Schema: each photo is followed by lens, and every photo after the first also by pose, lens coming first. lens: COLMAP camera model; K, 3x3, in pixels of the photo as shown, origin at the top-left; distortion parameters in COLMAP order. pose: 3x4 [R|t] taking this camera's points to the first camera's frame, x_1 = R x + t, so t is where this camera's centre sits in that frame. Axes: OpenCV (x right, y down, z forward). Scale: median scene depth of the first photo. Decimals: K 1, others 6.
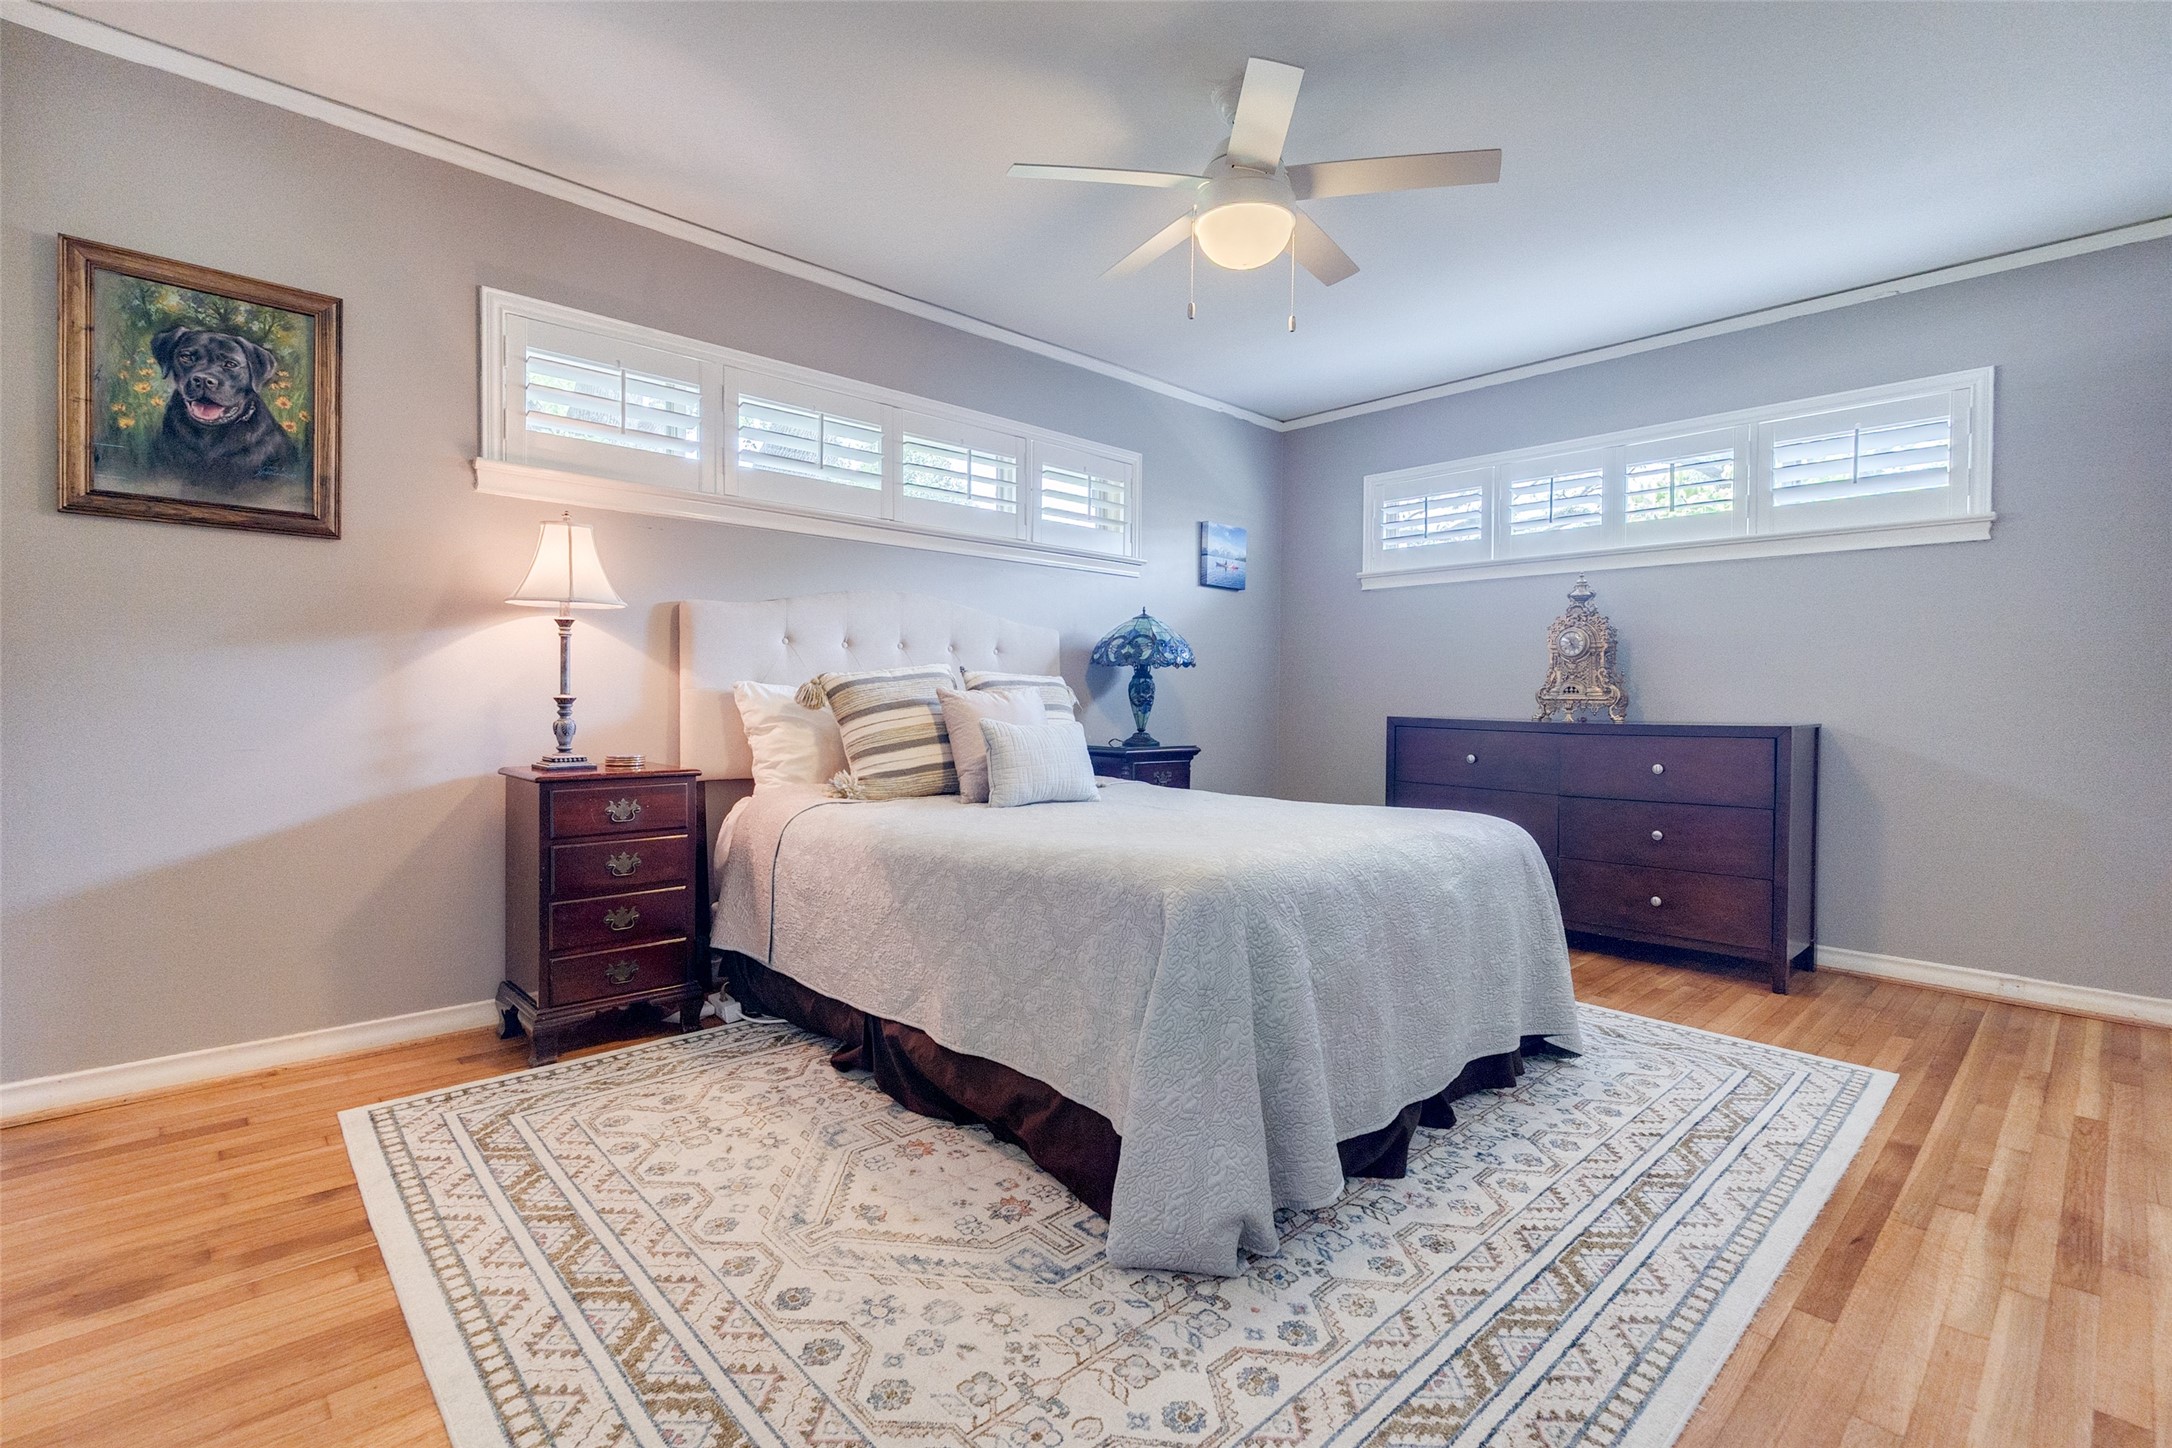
lens RADIAL K [[986.6, 0, 1085.9], [0, 986.6, 717.3], [0, 0, 1]] dist [0.000466, 0.000027]
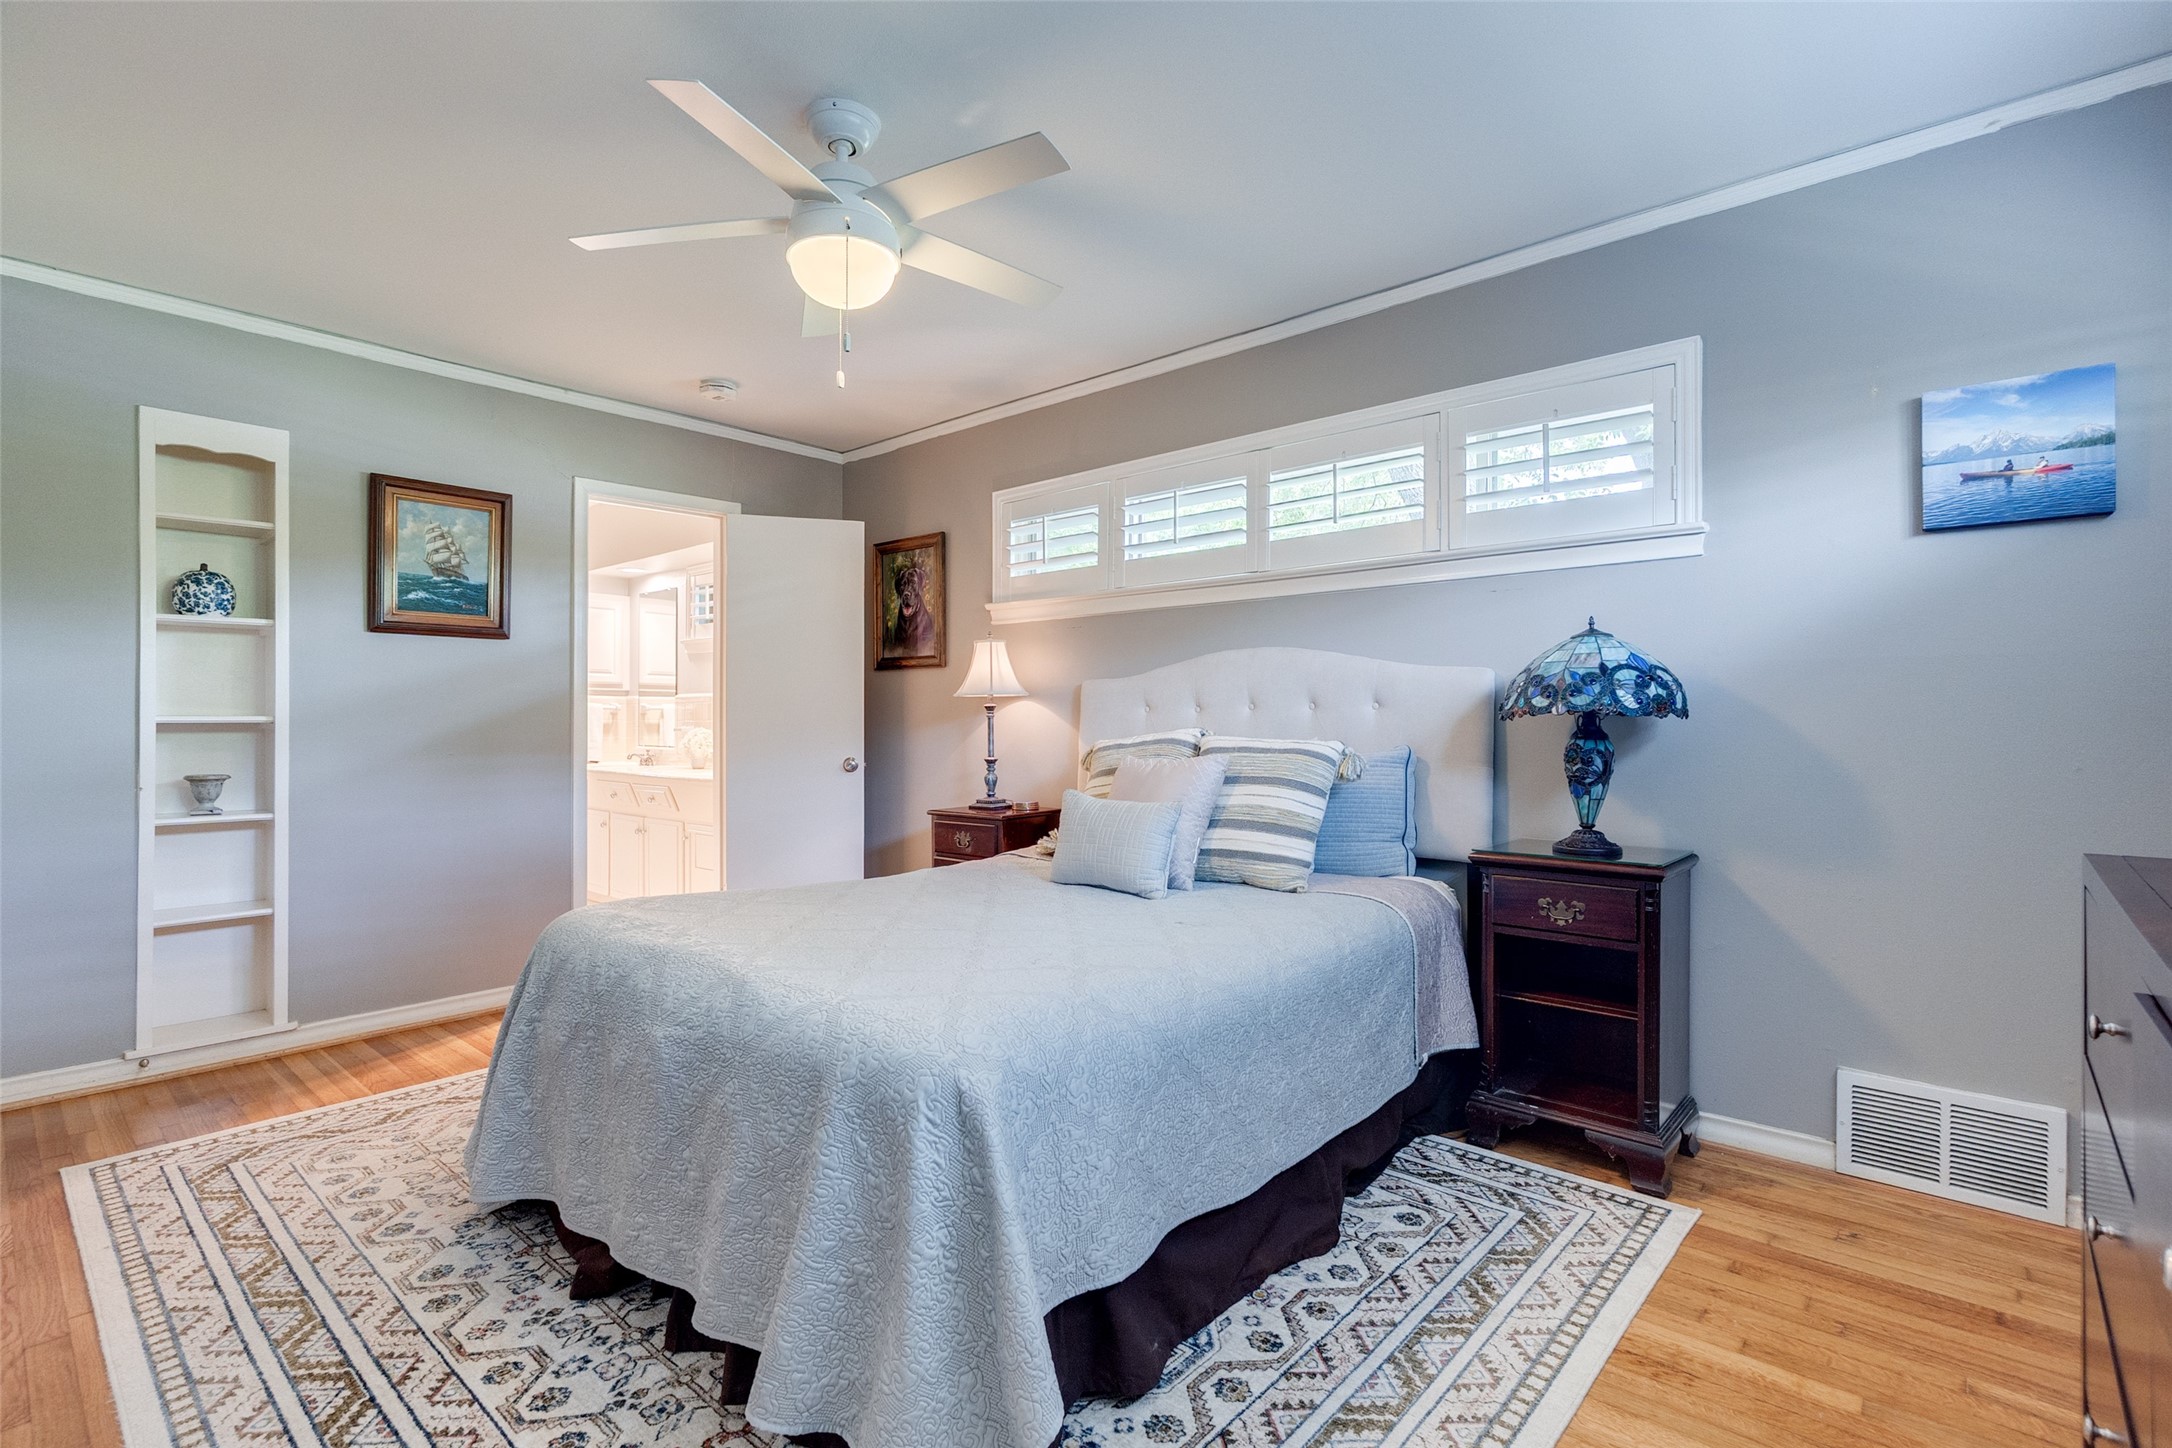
lens RADIAL K [[988.2, 0, 1086.0], [0, 988.2, 724.0], [0, 0, 1]] dist [-0.012948, -0.000280]
pose [[0.106797, -0.018956, -0.994100, 1.057577], [-0.022062, 0.999527, -0.021429, -0.050249], [0.994036, 0.024220, 0.106328, 1.118793]]
